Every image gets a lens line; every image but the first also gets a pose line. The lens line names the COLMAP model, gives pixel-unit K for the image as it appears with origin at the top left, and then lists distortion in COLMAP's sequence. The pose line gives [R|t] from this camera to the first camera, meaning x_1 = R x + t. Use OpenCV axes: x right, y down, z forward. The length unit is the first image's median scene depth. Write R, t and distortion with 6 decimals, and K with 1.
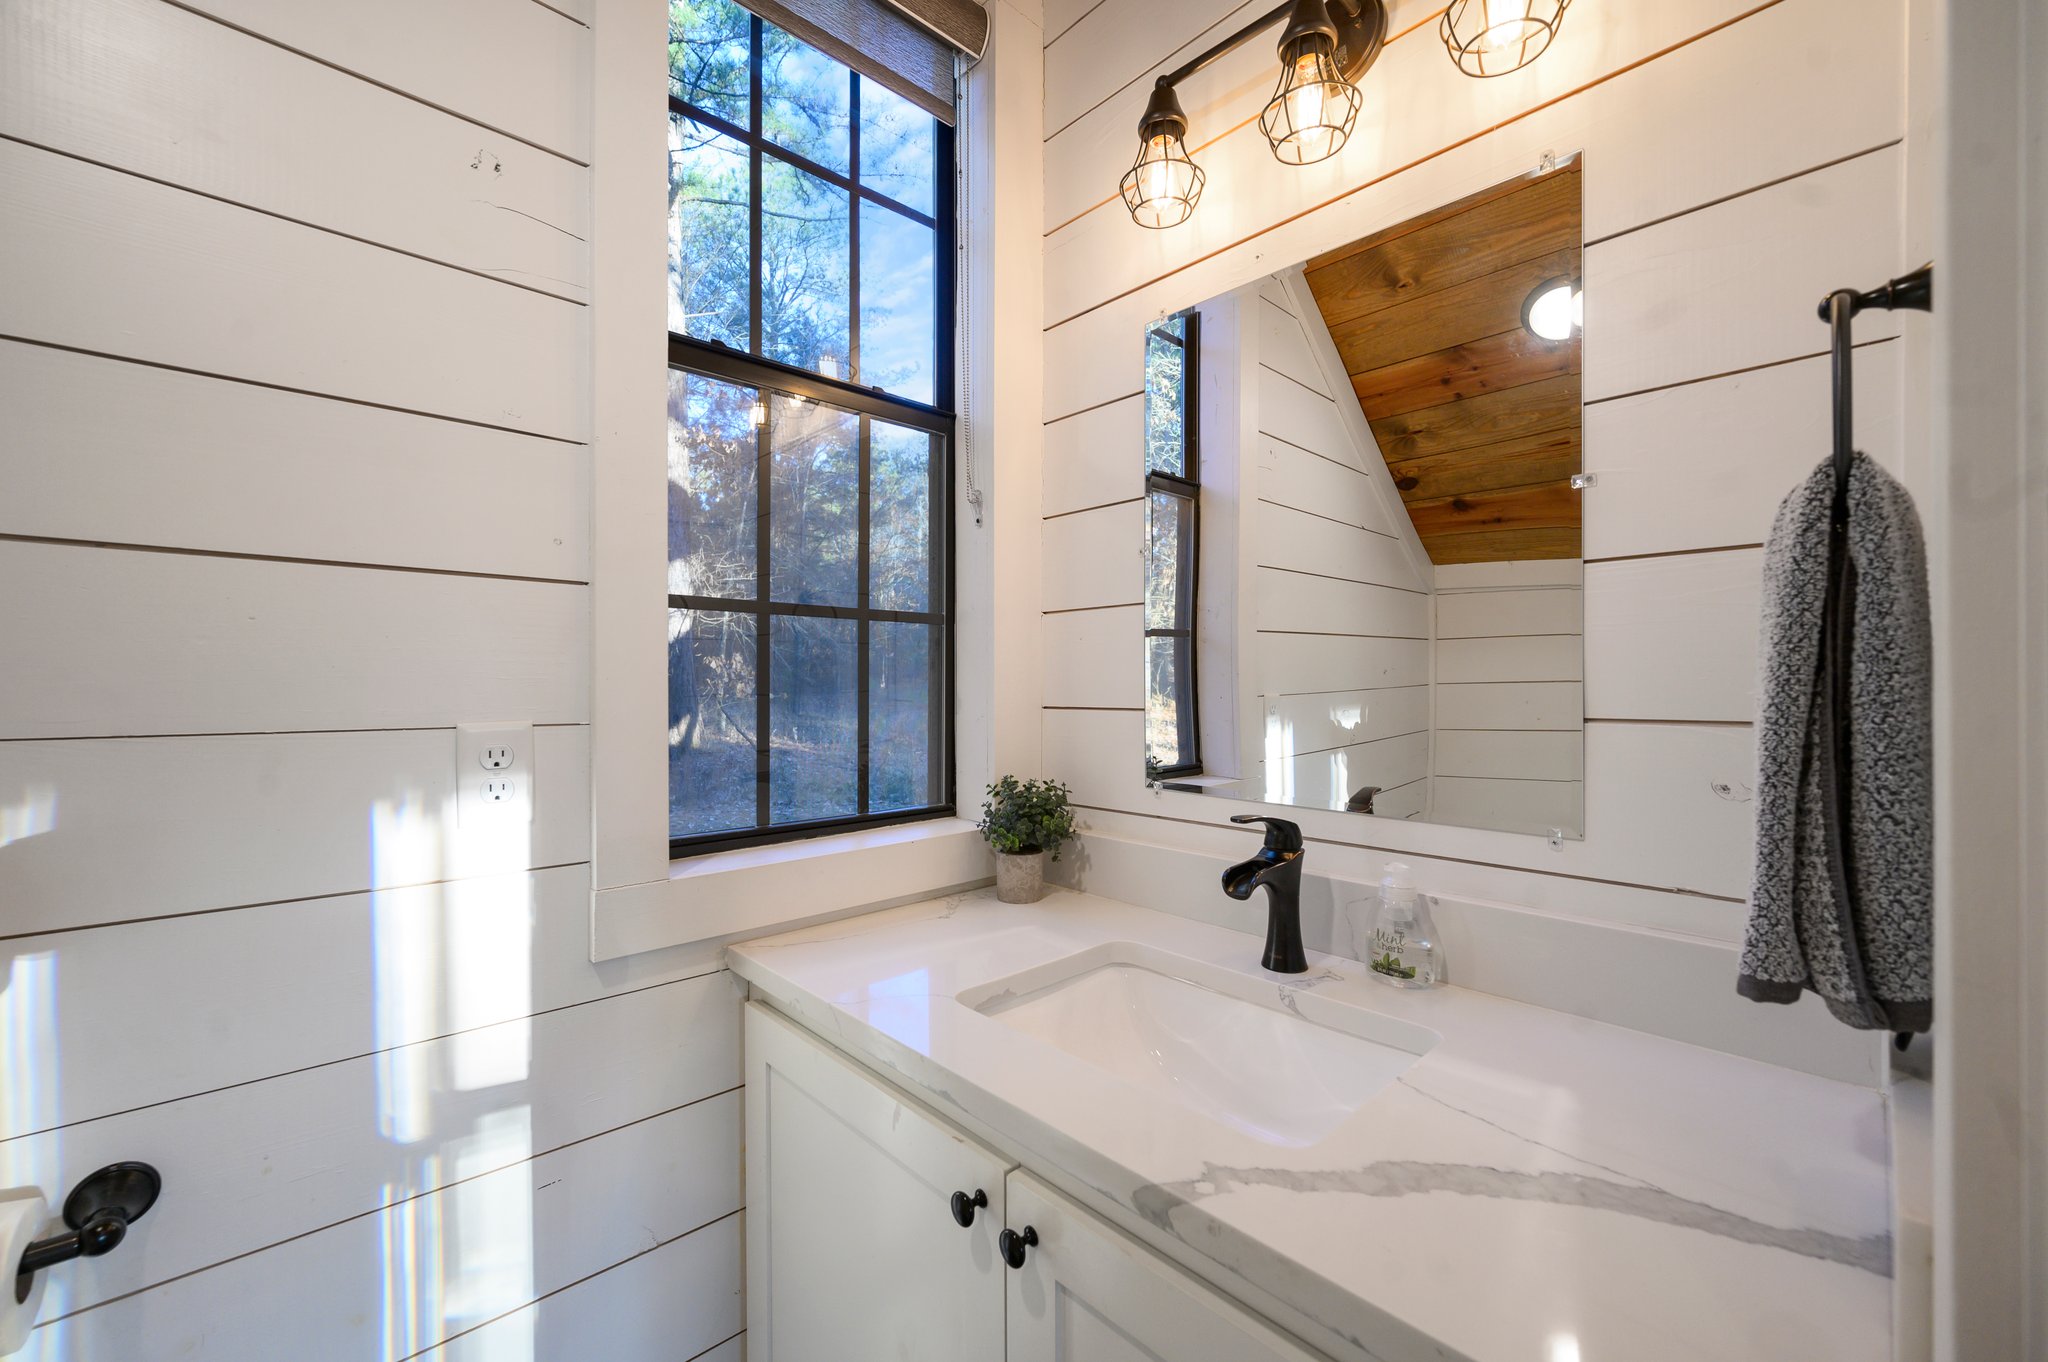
lens RADIAL K [[811.6, 0, 1024.0], [0, 811.6, 681.0], [0, 0, 1]] dist [0.001223, 0.000035]
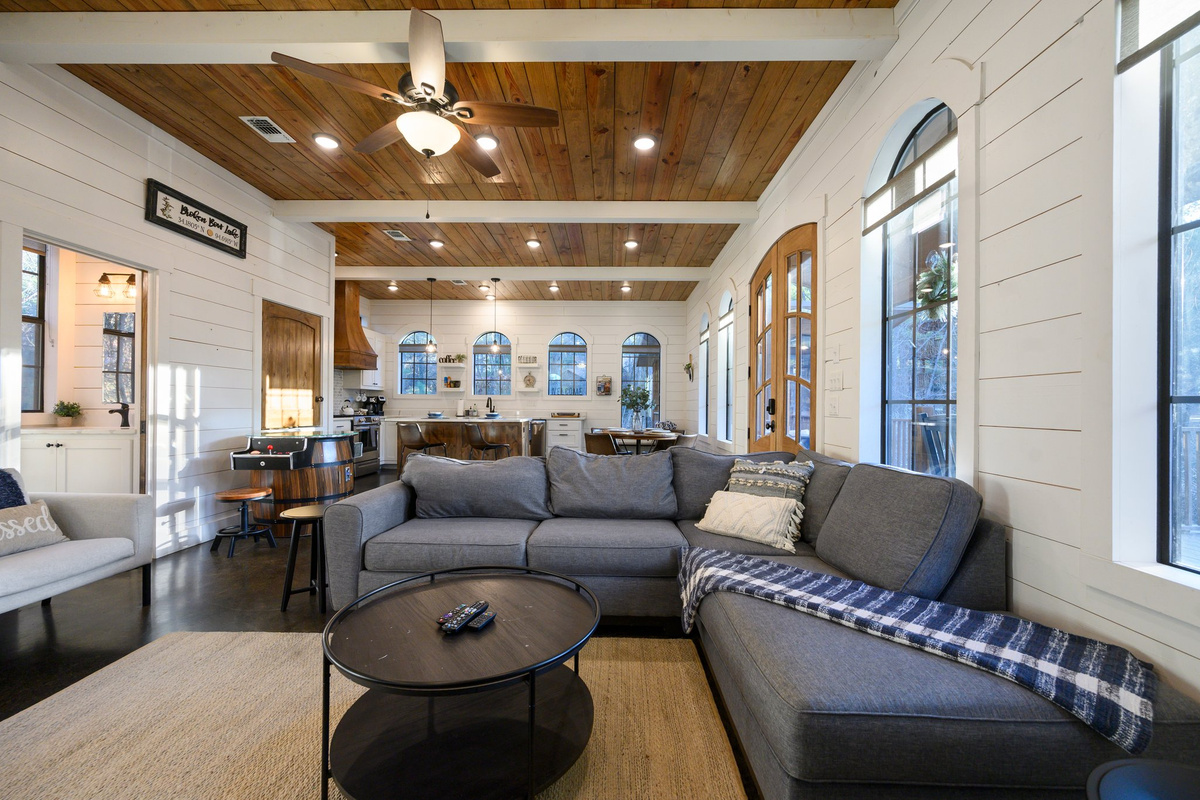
lens RADIAL K [[475.5, 0, 600.0], [0, 475.5, 400.0], [0, 0, 1]] dist [0.001223, 0.000035]
pose [[0.694663, 0.009848, 0.719268, 0.161018], [-0.006665, 0.999951, -0.007254, 0.109381], [-0.719305, 0.000245, 0.694695, -3.119726]]
